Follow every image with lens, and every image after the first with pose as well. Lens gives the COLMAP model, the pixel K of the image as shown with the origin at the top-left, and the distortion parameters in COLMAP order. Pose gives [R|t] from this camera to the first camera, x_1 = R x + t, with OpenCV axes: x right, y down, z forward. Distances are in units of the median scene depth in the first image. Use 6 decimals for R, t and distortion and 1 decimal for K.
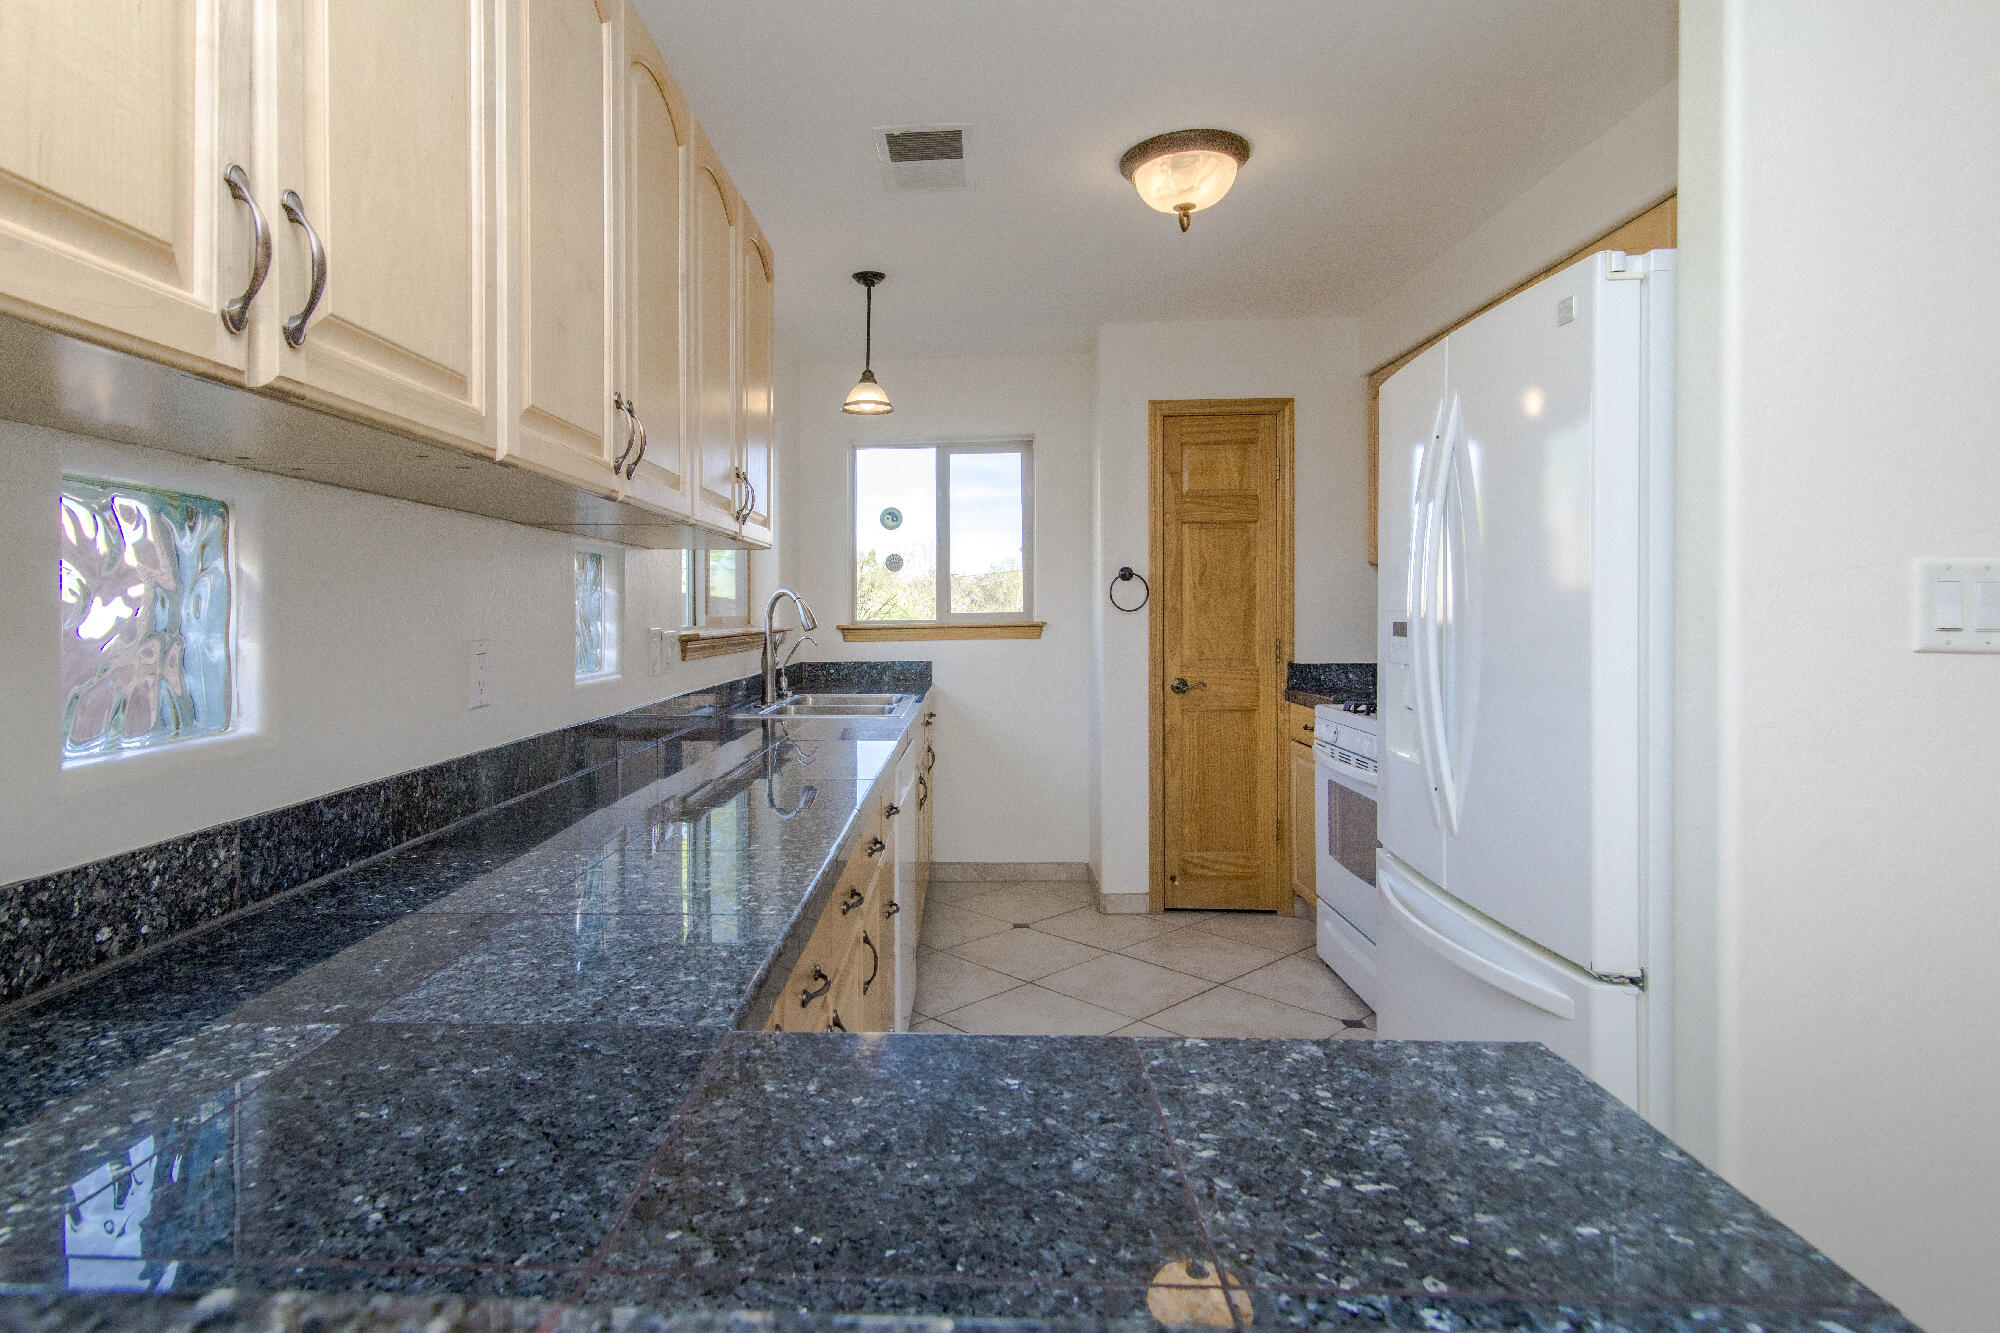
lens RADIAL K [[1058.4, 0, 924.3], [0, 1058.4, 620.4], [0, 0, 1]] dist [0.014930, -0.001094]
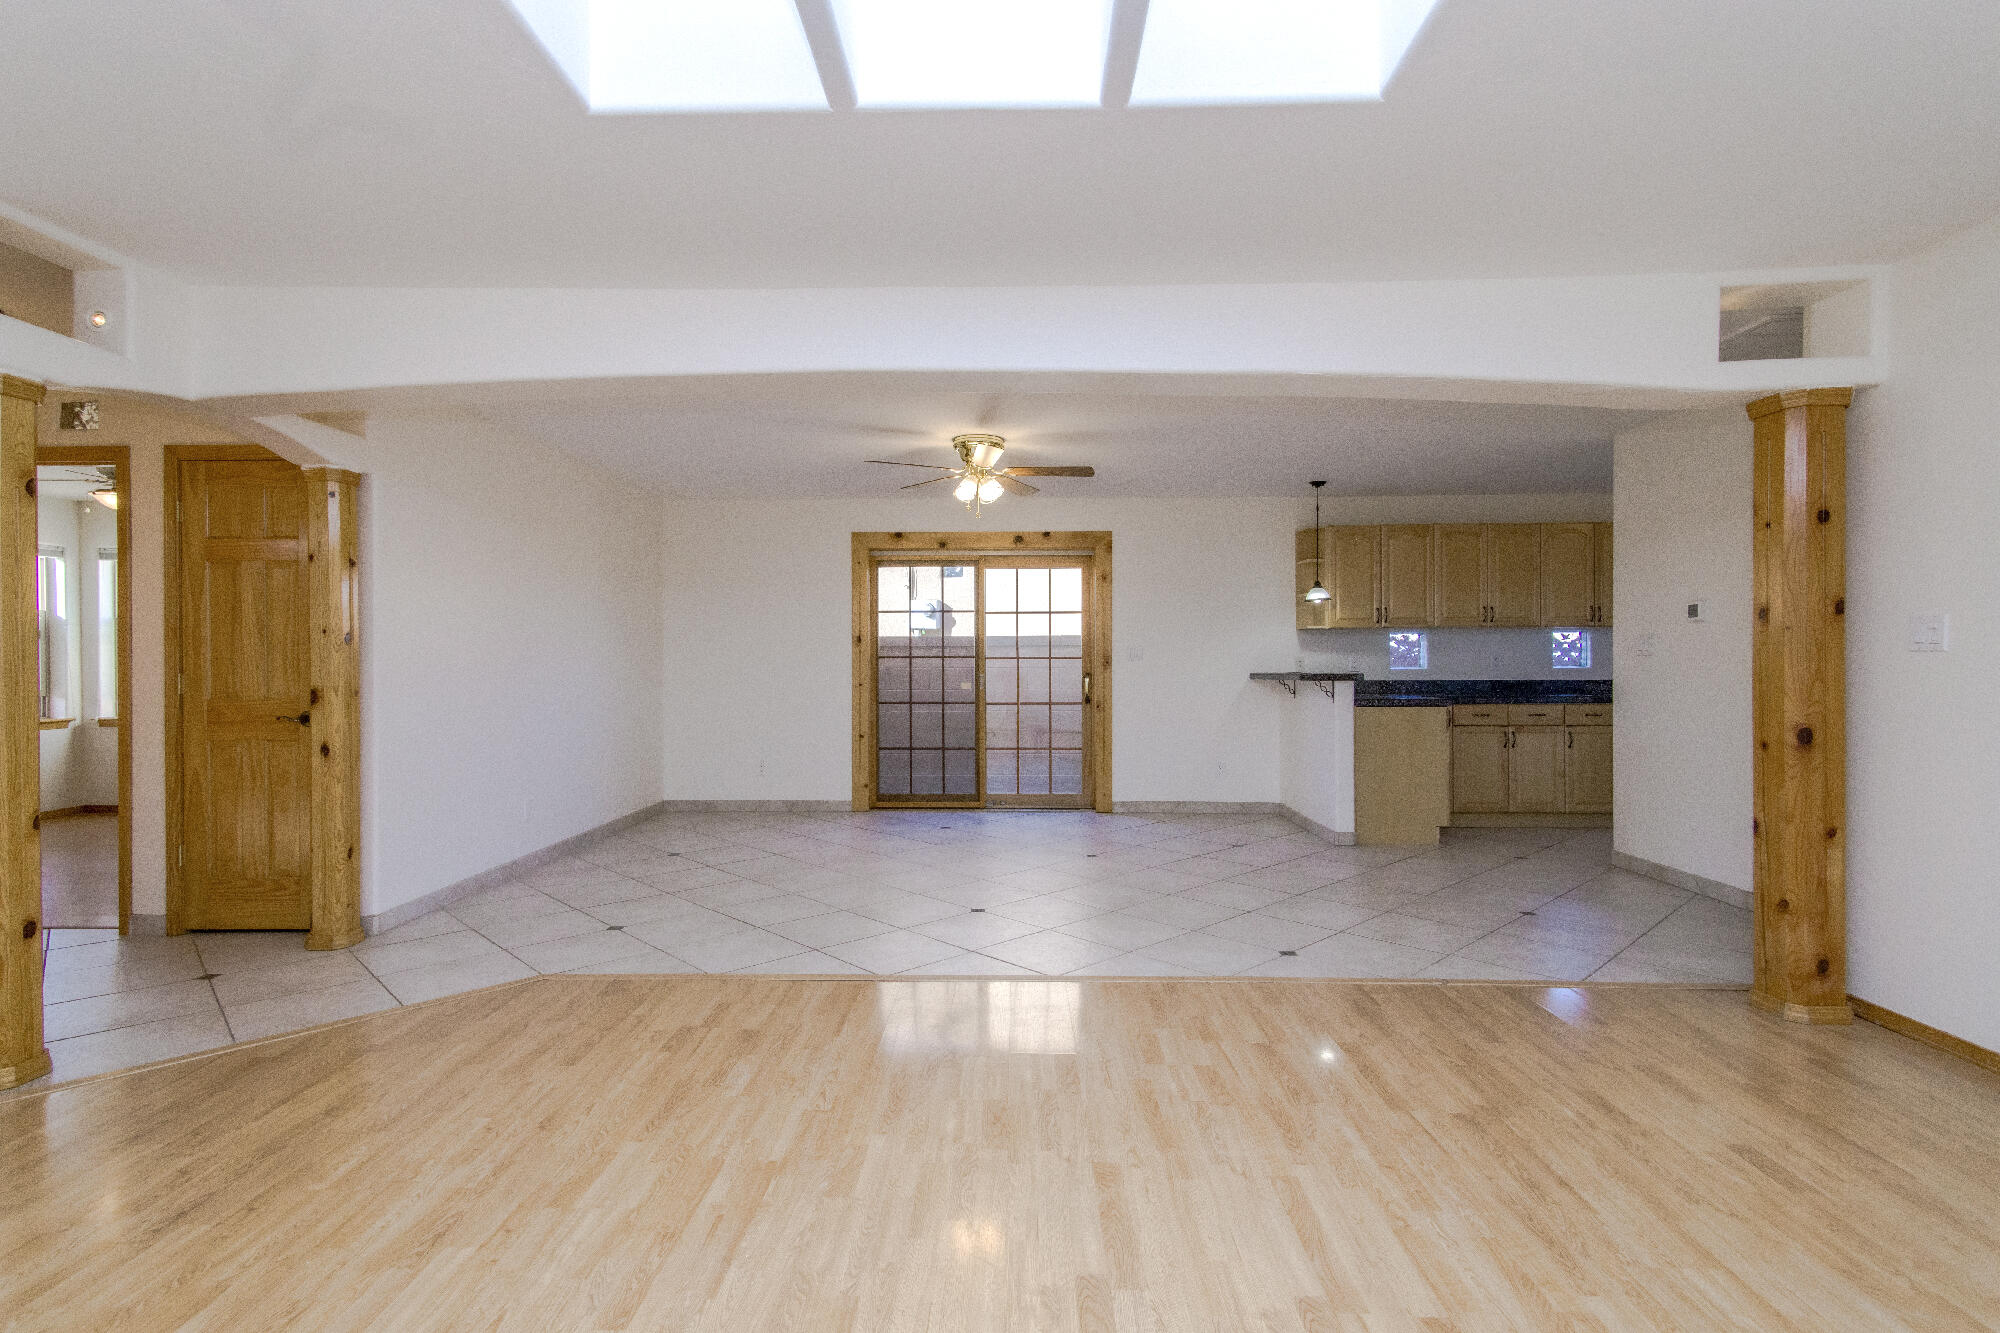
lens RADIAL K [[948.5, 0, 994.5], [0, 948.5, 665.1], [0, 0, 1]] dist [0.012333, -0.006101]
pose [[0.044694, 0.007198, -0.998975, 1.449874], [-0.004557, 0.999965, 0.007001, 0.015770], [0.998990, 0.004239, 0.044725, -0.543377]]
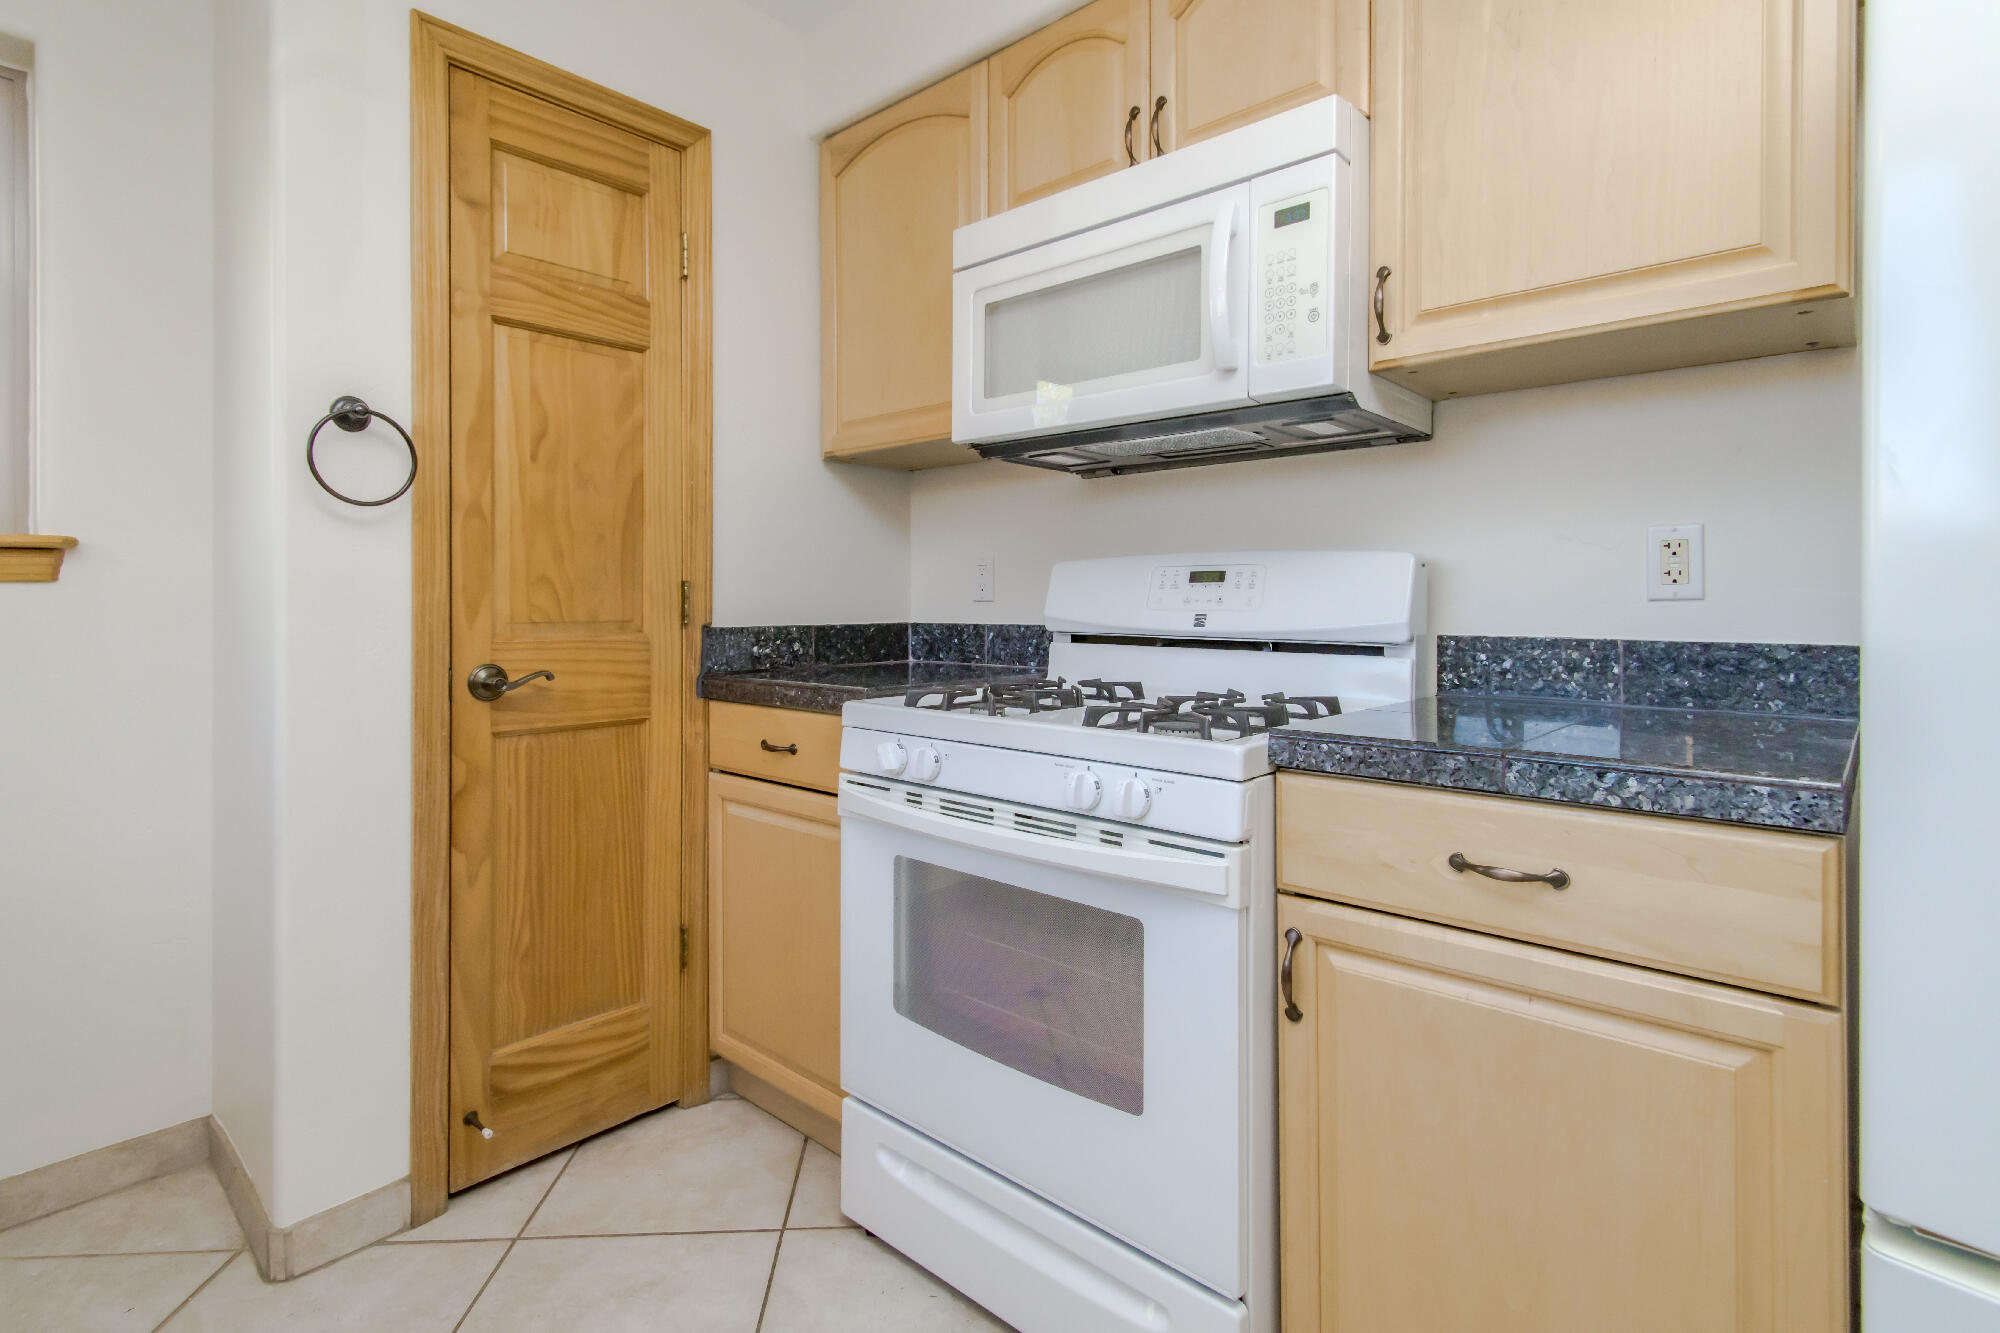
lens RADIAL K [[948.5, 0, 969.6], [0, 948.5, 605.9], [0, 0, 1]] dist [0.012333, -0.006101]
pose [[0.630872, 0.002062, 0.775884, 0.057737], [0.002372, 0.999987, -0.004587, 0.032463], [-0.775883, 0.004735, 0.630859, 0.595632]]
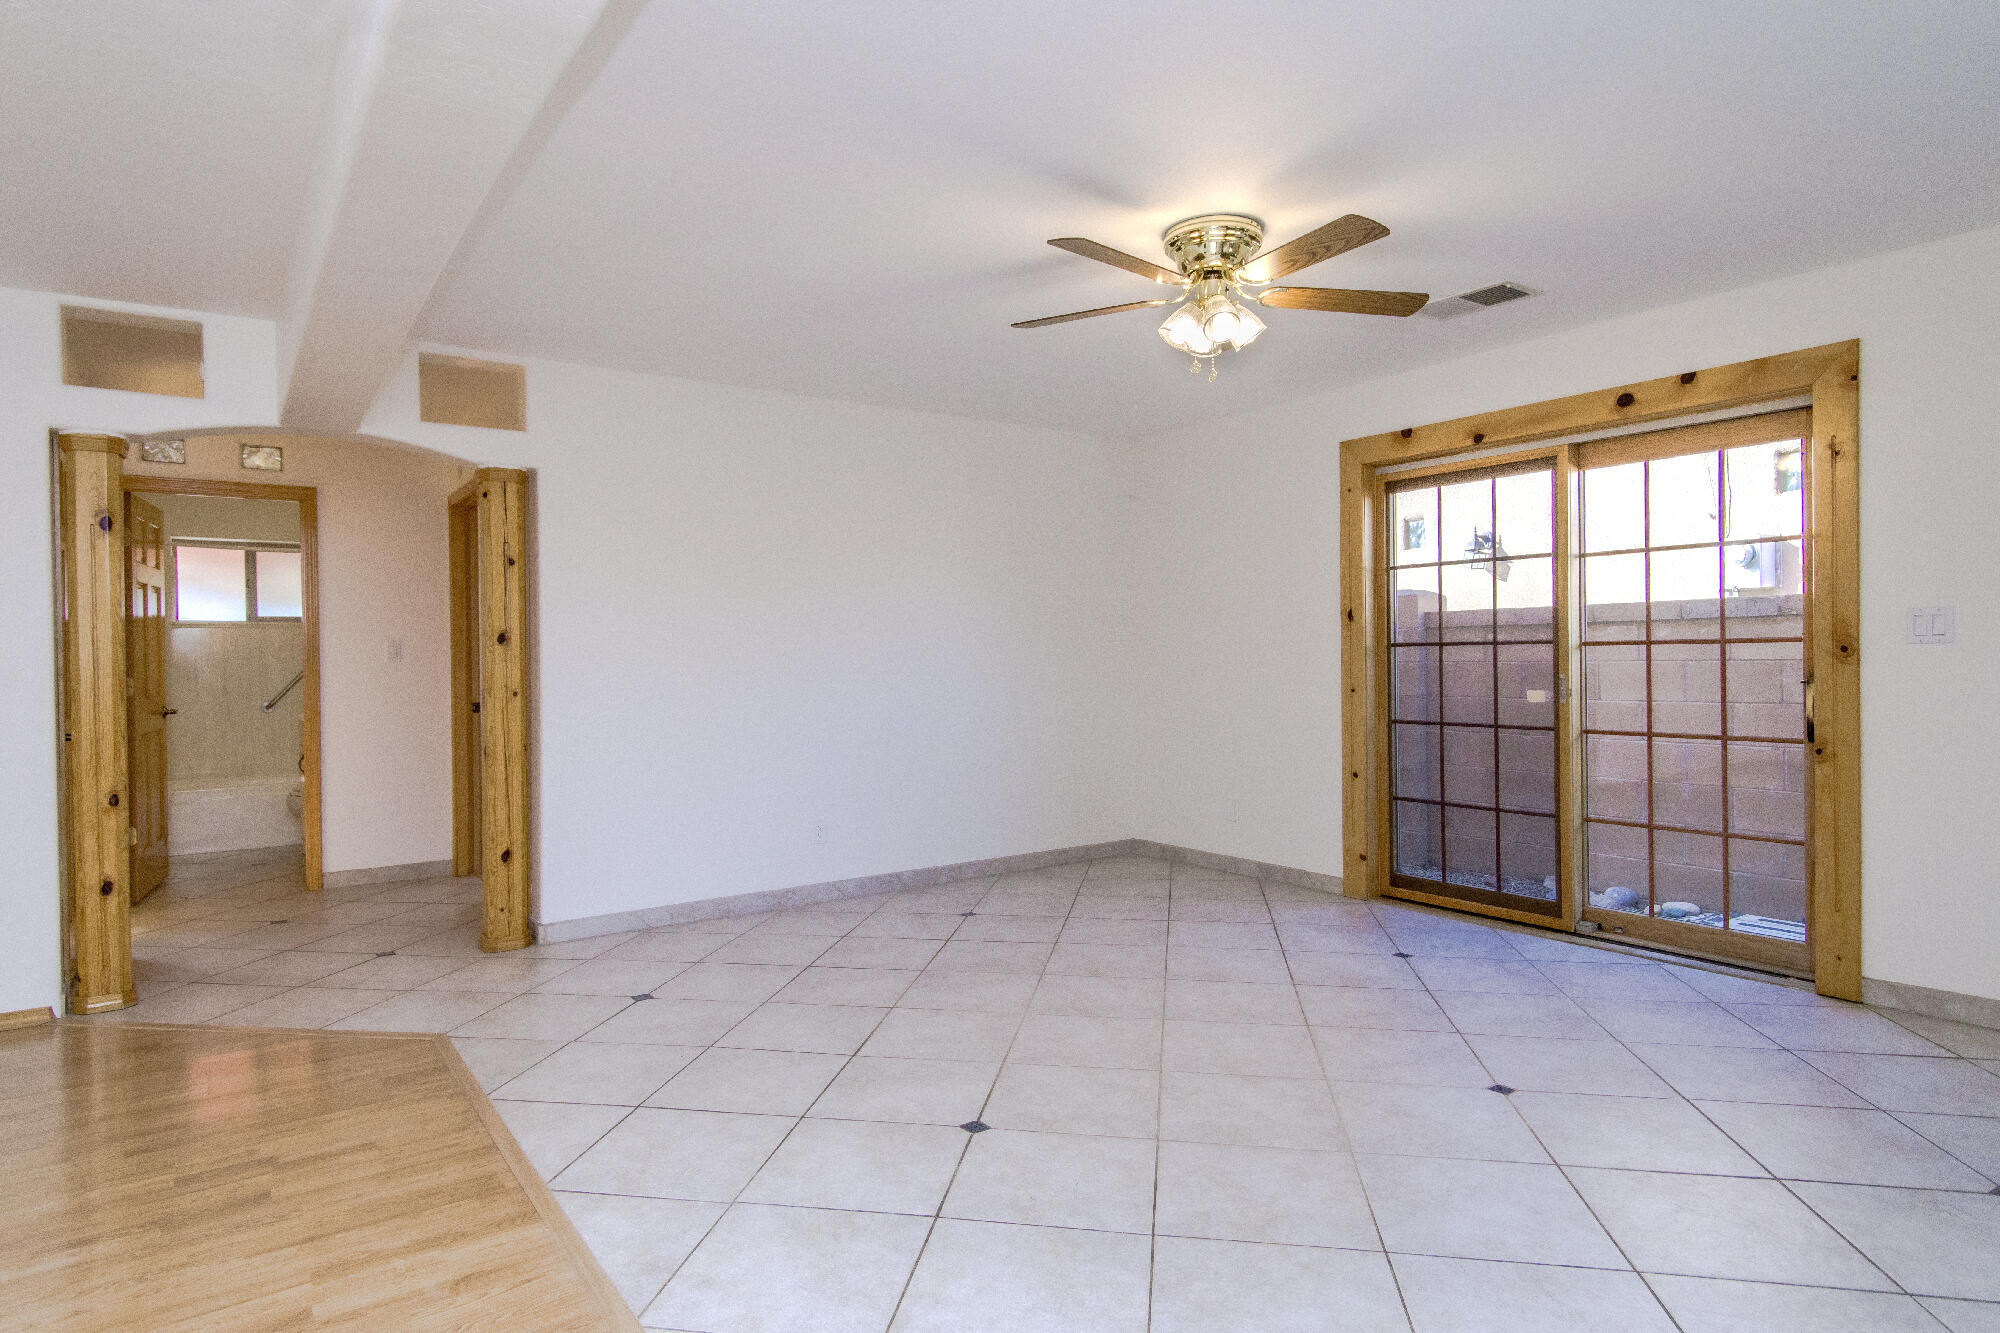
lens RADIAL K [[1111.6, 0, 986.1], [0, 1111.6, 666.7], [0, 0, 1]] dist [0.015987, -0.002806]
pose [[-0.778578, 0.019151, -0.627256, 0.826235], [0.012184, 0.999807, 0.015402, 0.014152], [0.627430, 0.004349, -0.778661, -0.021950]]
